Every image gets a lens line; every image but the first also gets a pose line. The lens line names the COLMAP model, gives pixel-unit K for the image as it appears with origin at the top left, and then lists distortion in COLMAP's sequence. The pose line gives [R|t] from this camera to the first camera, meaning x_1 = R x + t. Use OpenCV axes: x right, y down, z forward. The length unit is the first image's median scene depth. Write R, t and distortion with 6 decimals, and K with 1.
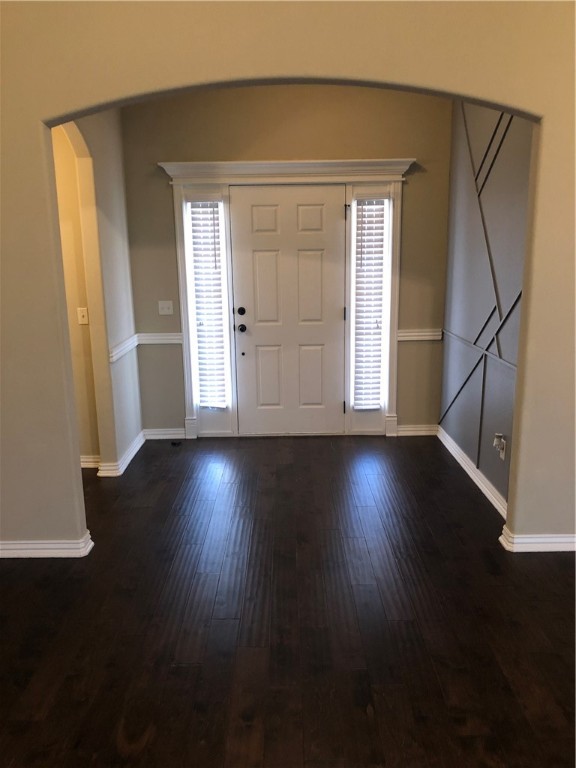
lens RADIAL K [[630.6, 0, 286.1], [0, 630.6, 389.7], [0, 0, 1]] dist [0.051130, -0.006349]
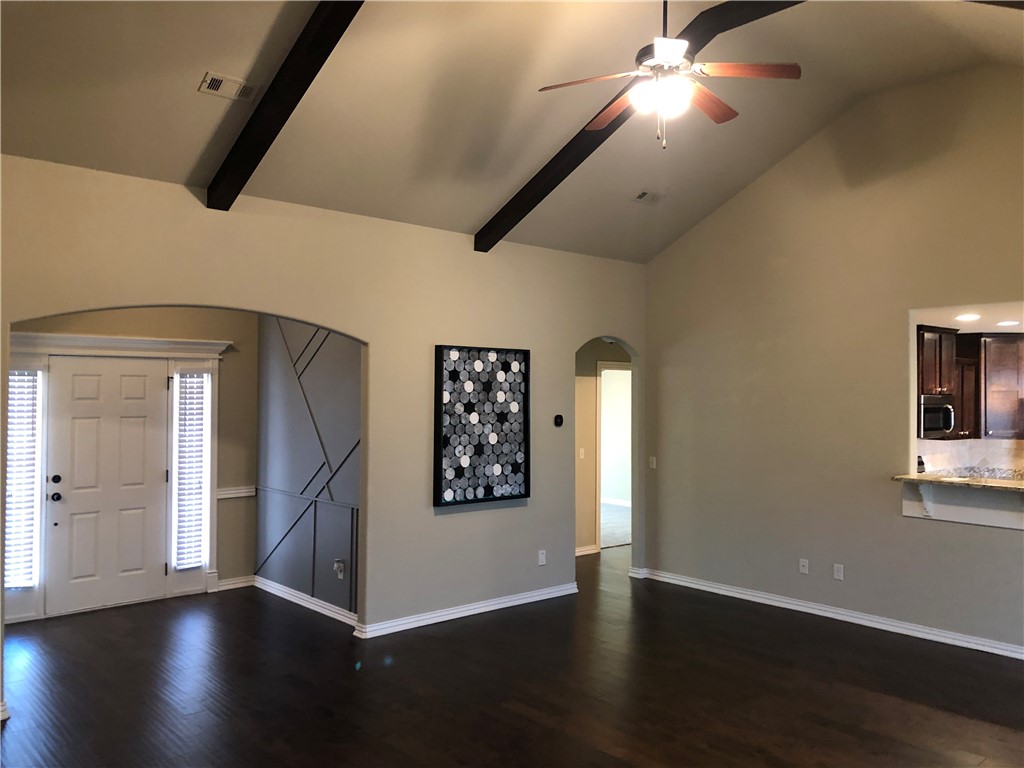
lens RADIAL K [[840.8, 0, 512.0], [0, 840.8, 384.0], [0, 0, 1]] dist [0.051130, -0.006349]
pose [[0.748669, 0.024194, 0.662502, -0.419361], [0.131221, 0.974154, -0.183864, 0.064831], [-0.649827, 0.224587, 0.726144, -0.431317]]
